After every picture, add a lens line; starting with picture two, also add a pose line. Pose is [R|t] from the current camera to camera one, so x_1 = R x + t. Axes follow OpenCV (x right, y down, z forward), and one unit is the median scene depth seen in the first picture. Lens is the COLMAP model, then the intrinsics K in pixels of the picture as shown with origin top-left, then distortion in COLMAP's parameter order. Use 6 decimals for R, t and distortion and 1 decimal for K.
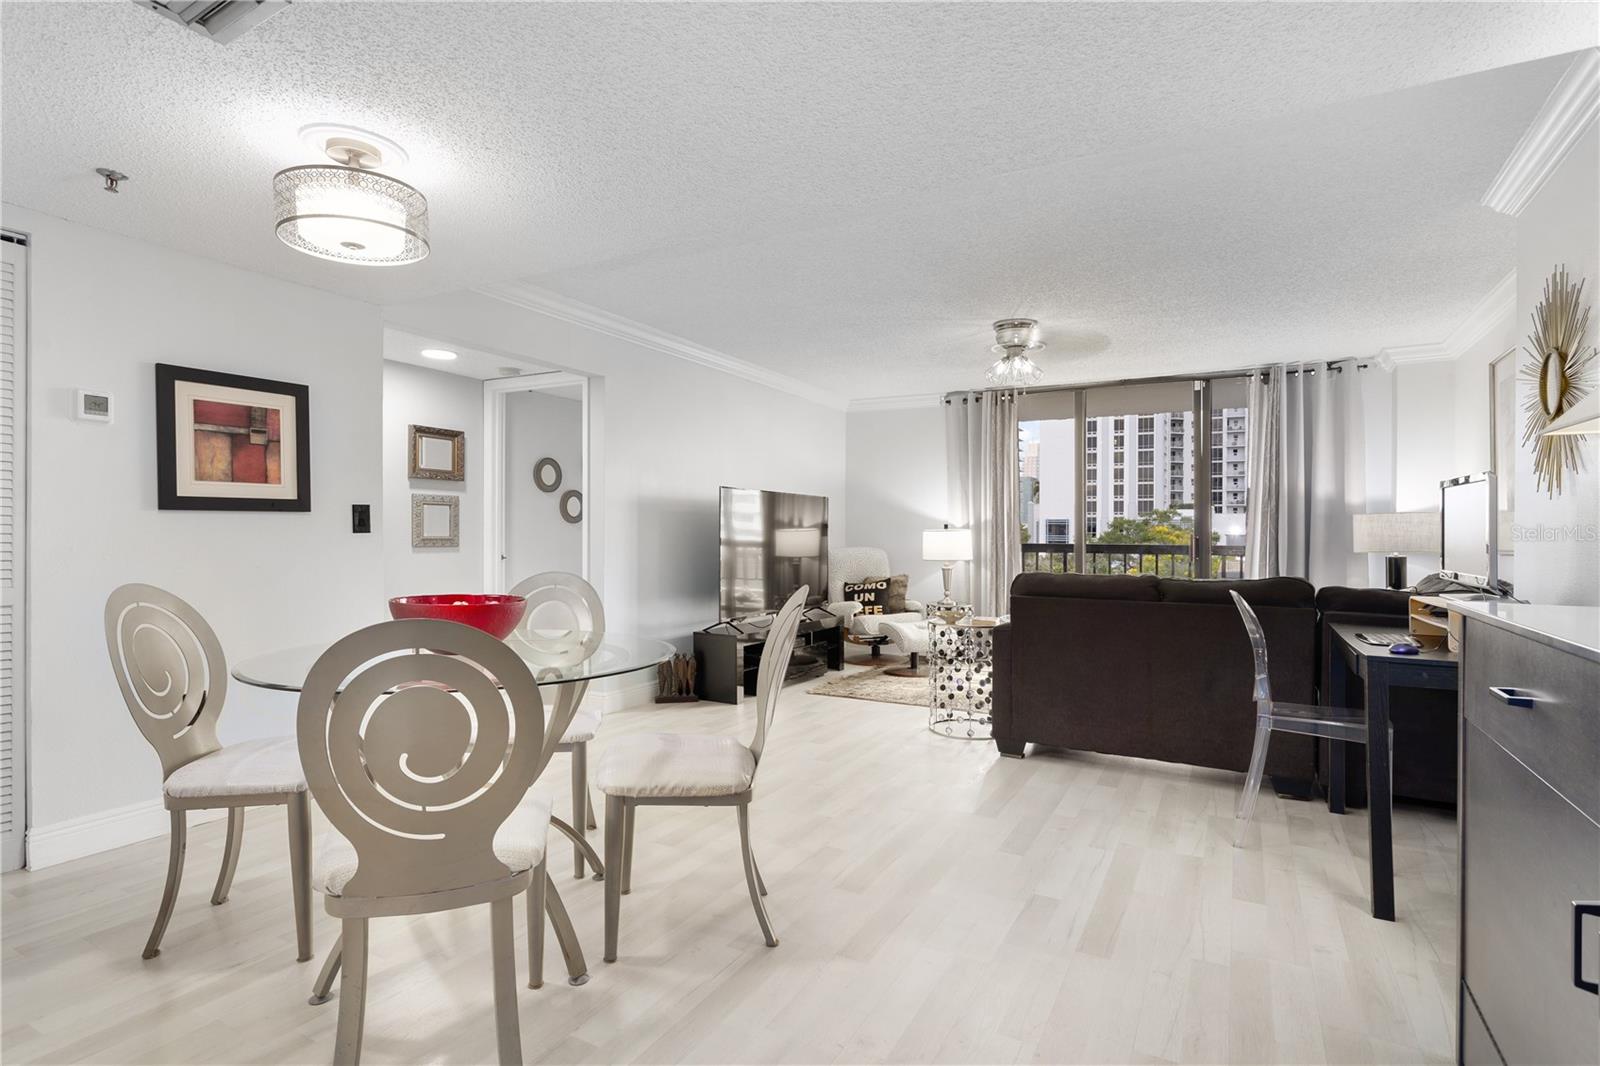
lens RADIAL K [[784.2, 0, 797.5], [0, 784.2, 535.0], [0, 0, 1]] dist [-0.001985, 0.000172]
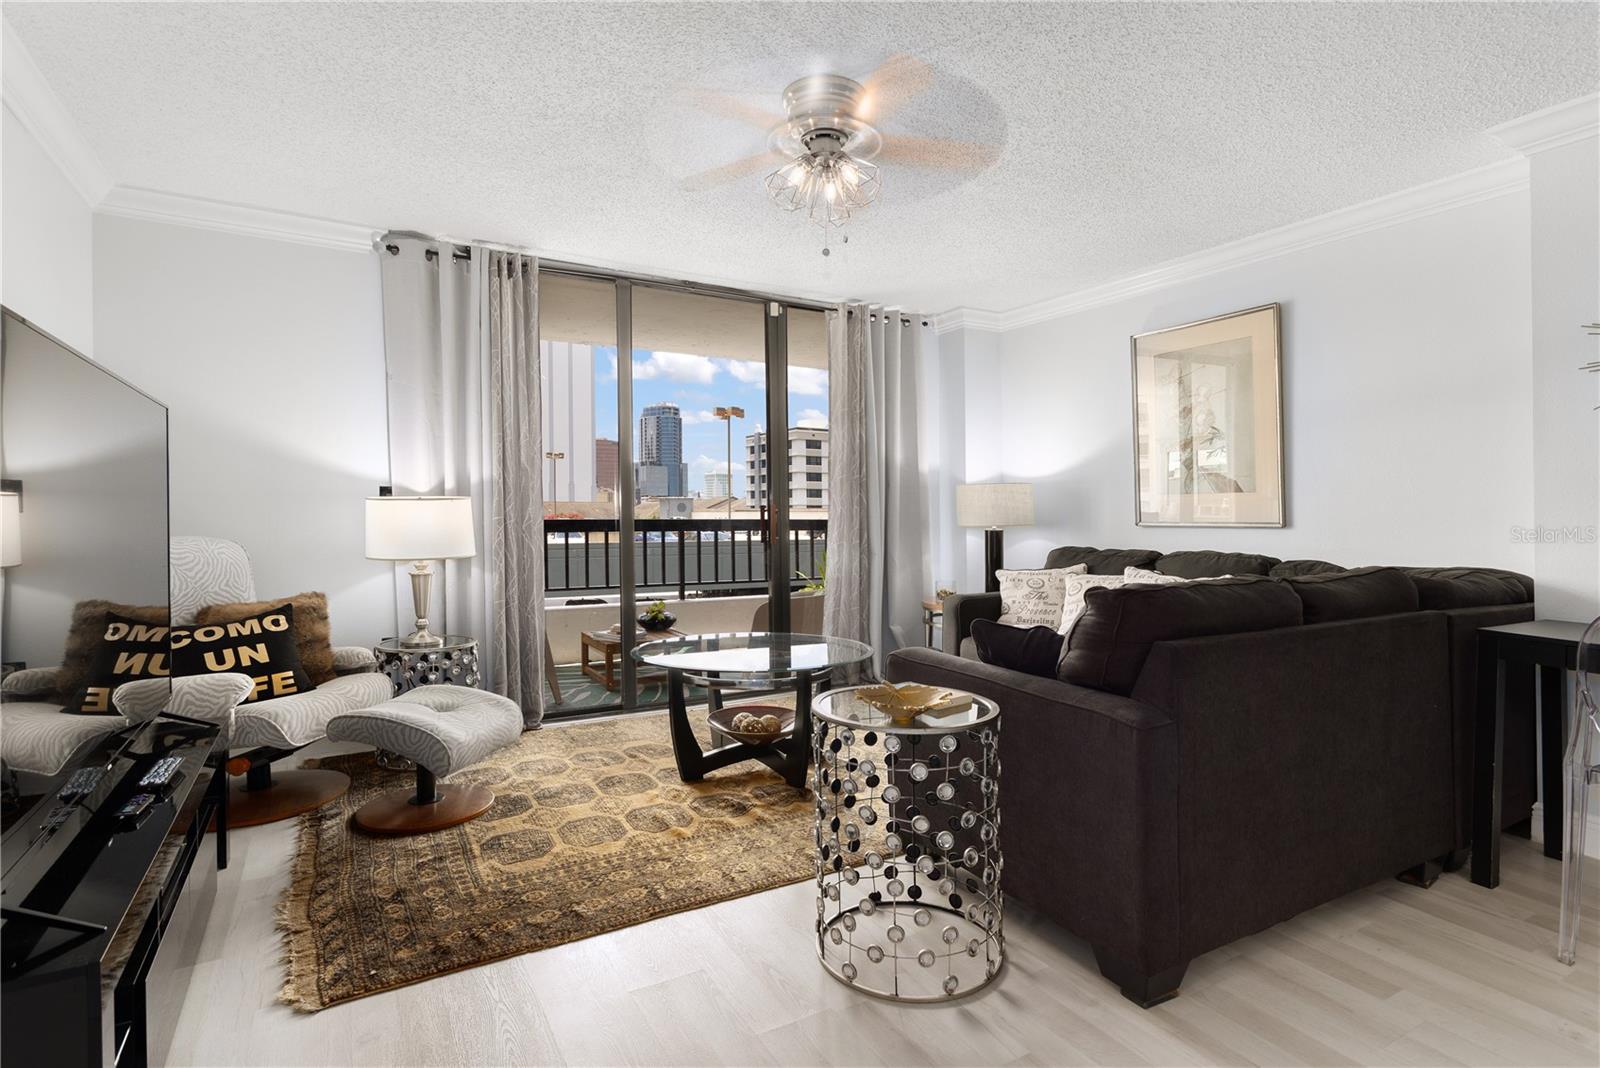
lens RADIAL K [[784.2, 0, 802.1], [0, 784.2, 517.8], [0, 0, 1]] dist [-0.001985, 0.000172]
pose [[0.513076, -0.009762, 0.858287, -0.116876], [0.002438, 0.999948, 0.009916, 0.002130], [-0.858339, -0.002995, 0.513073, 0.528554]]
